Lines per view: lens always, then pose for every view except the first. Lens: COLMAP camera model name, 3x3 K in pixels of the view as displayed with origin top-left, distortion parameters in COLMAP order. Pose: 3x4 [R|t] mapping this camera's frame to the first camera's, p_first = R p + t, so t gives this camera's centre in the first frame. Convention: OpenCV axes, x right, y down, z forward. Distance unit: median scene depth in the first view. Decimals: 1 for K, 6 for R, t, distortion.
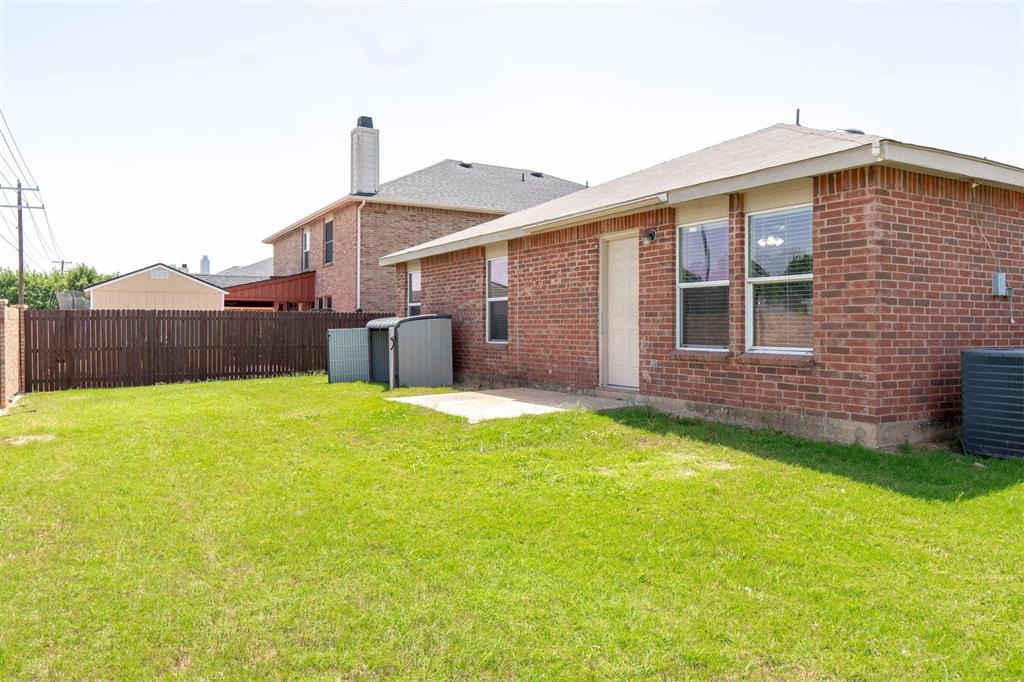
lens RADIAL K [[721.5, 0, 498.0], [0, 721.5, 334.2], [0, 0, 1]] dist [-0.005006, -0.002655]
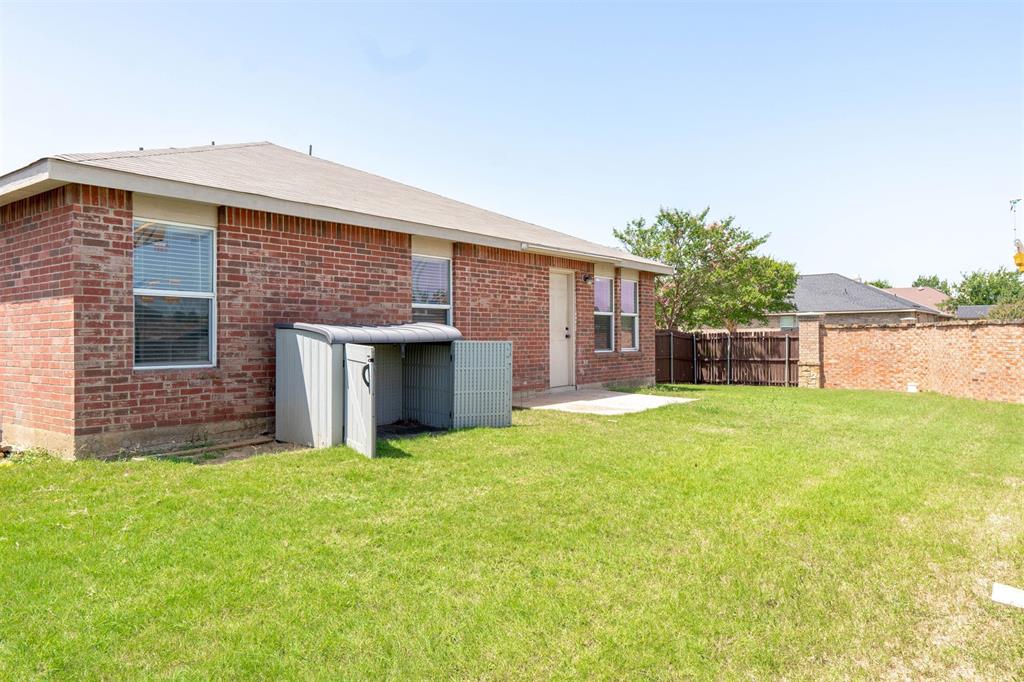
lens RADIAL K [[692.3, 0, 491.6], [0, 692.3, 340.2], [0, 0, 1]] dist [-0.002270, 0.000982]
pose [[-0.373965, 0.007066, 0.927416, -0.938893], [0.023540, 0.999721, 0.001875, -0.012147], [-0.927144, 0.022532, -0.374027, 1.526313]]
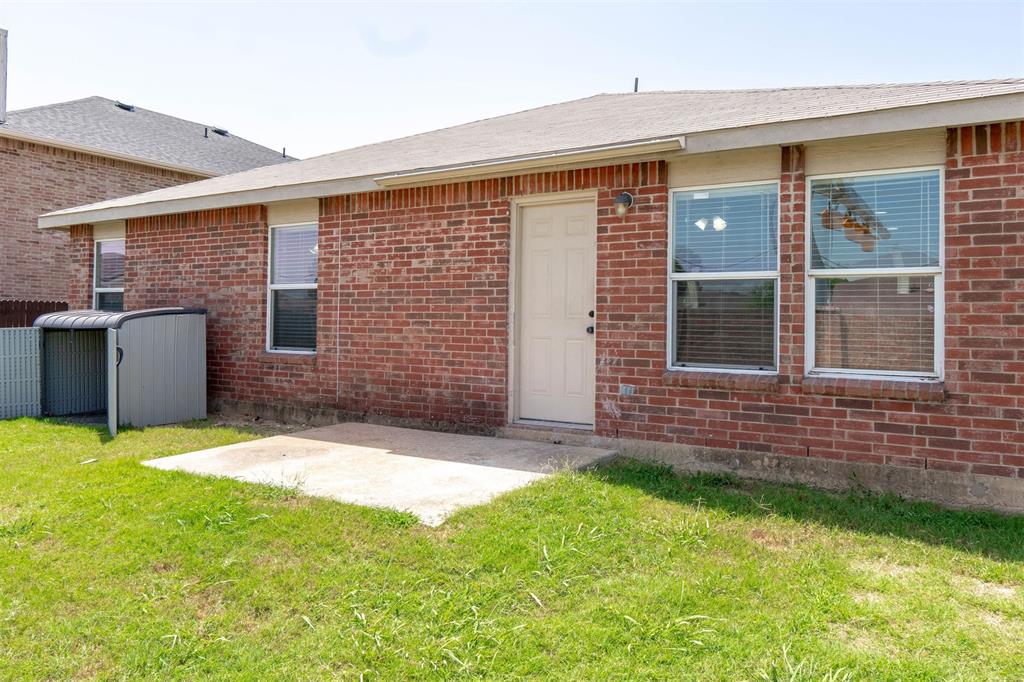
lens RADIAL K [[721.5, 0, 498.0], [0, 721.5, 334.2], [0, 0, 1]] dist [-0.005006, -0.002655]
pose [[0.875306, 0.001144, 0.483568, -0.192197], [-0.006626, 0.999932, 0.009628, -0.015583], [-0.483524, -0.011631, 0.875254, 0.410526]]
